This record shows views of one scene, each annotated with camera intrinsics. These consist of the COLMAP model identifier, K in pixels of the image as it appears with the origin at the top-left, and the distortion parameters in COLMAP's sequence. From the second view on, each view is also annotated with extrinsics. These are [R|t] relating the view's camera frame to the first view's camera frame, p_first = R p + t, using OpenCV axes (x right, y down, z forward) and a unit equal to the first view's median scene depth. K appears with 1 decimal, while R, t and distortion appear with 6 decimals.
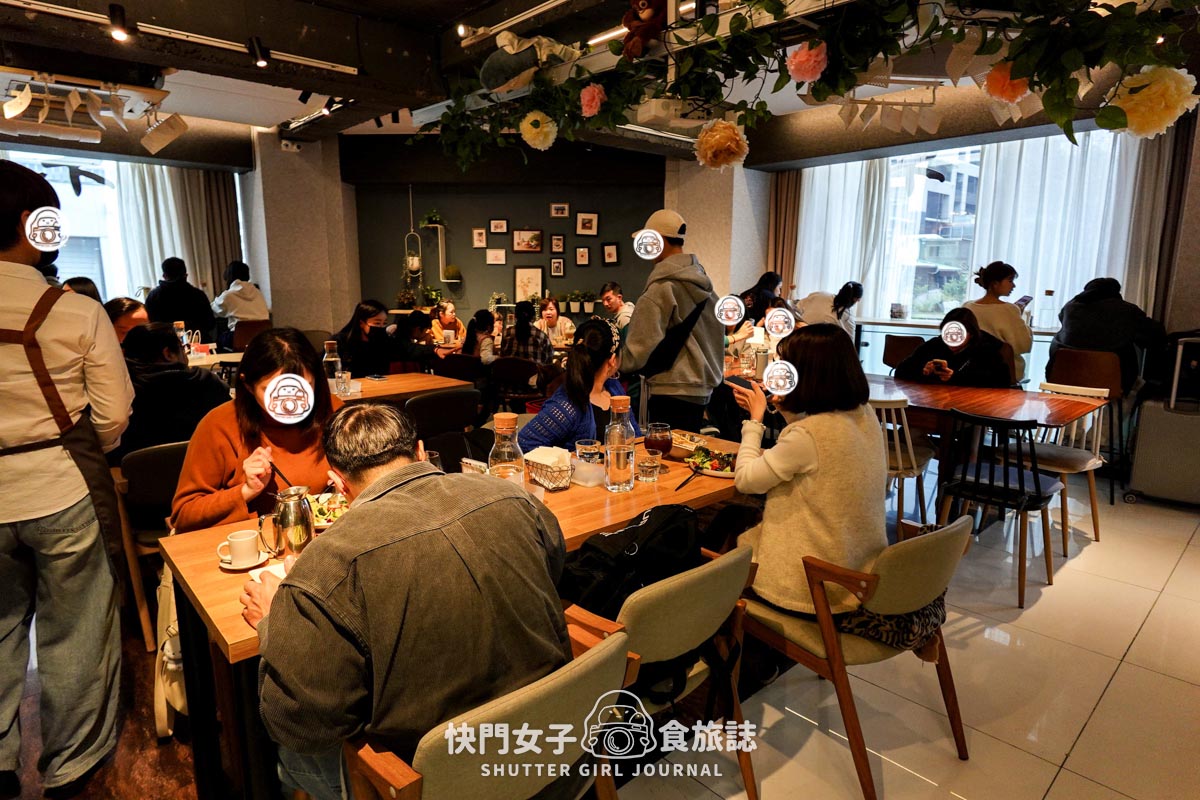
lens RADIAL K [[675.5, 0, 602.2], [0, 675.5, 398.8], [0, 0, 1]] dist [-0.001026, -0.004306]
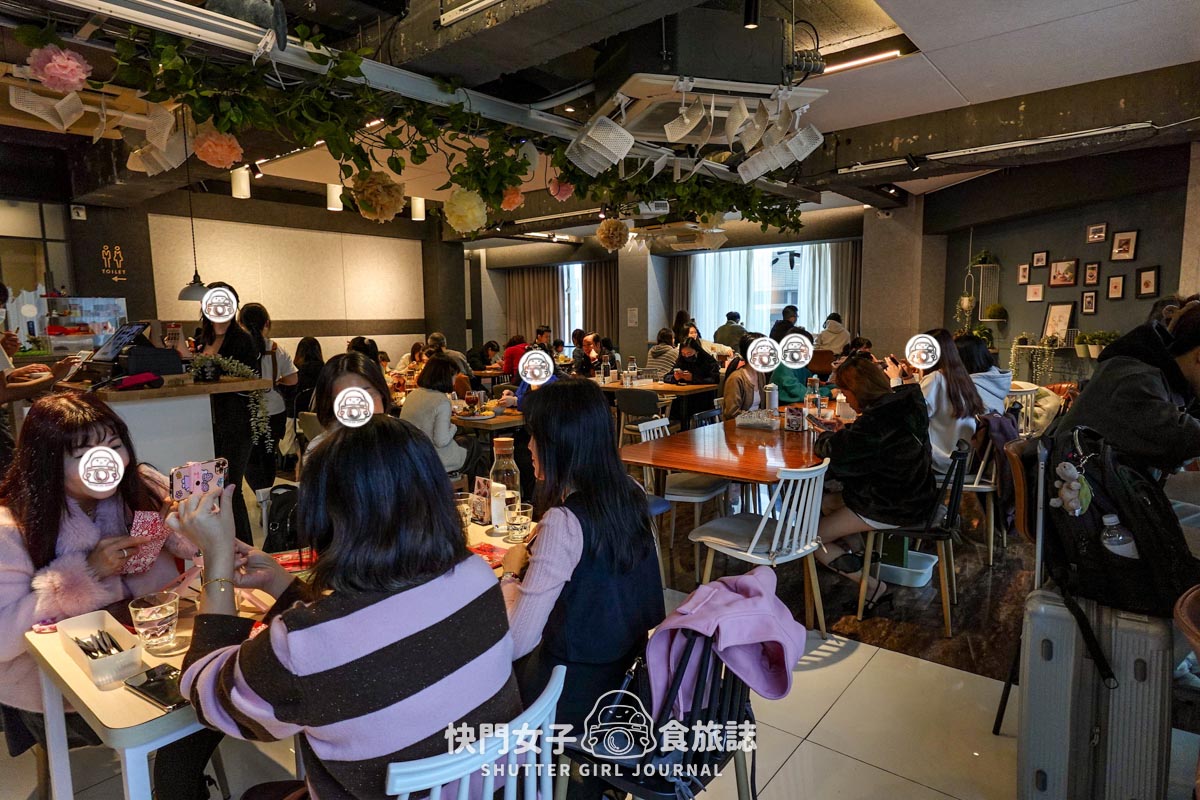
lens RADIAL K [[675.5, 0, 602.8], [0, 675.5, 396.7], [0, 0, 1]] dist [-0.001026, -0.004306]
pose [[0.147010, 0.102712, -0.983788, 0.664346], [-0.156827, 0.984434, 0.079344, -0.055263], [0.976623, 0.142620, 0.160829, 0.313086]]
